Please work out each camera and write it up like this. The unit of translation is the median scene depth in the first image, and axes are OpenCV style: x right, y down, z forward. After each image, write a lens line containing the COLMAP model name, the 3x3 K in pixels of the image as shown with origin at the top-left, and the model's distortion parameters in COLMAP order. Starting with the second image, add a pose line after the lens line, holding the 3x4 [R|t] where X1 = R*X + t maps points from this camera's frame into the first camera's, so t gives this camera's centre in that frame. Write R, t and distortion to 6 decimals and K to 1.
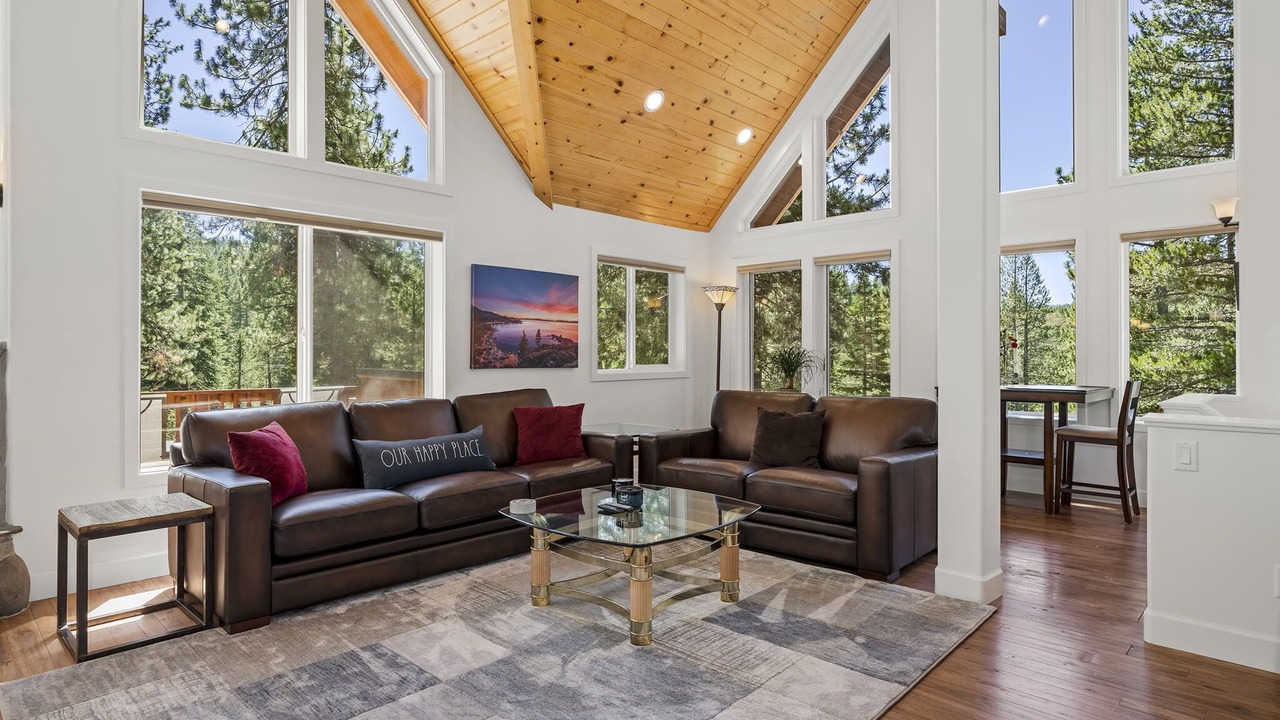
lens RADIAL K [[691.7, 0, 640.3], [0, 691.7, 356.6], [0, 0, 1]] dist [-0.004463, -0.000324]
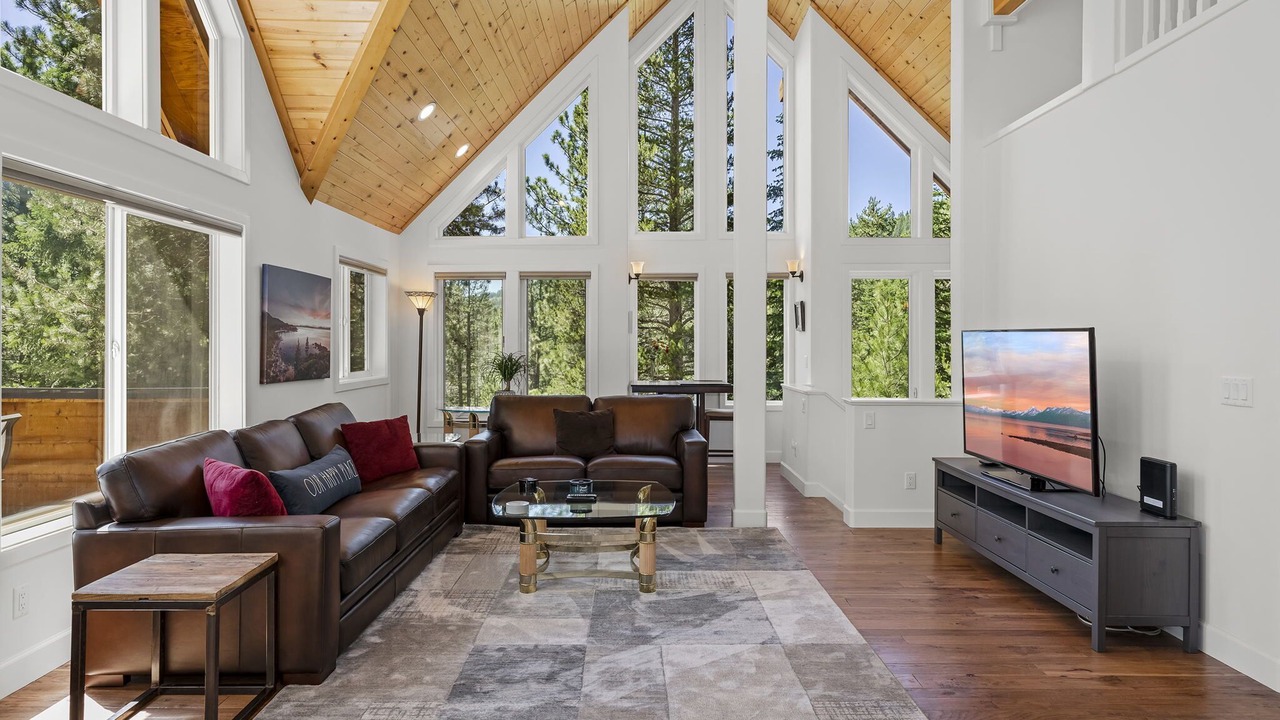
lens RADIAL K [[767.9, 0, 641.7], [0, 767.9, 351.4], [0, 0, 1]] dist [-0.001856, -0.000238]
pose [[0.722122, -0.004577, 0.691751, -0.545805], [0.000582, 0.999982, 0.006009, -0.027827], [-0.691765, -0.003936, 0.722112, -0.025249]]
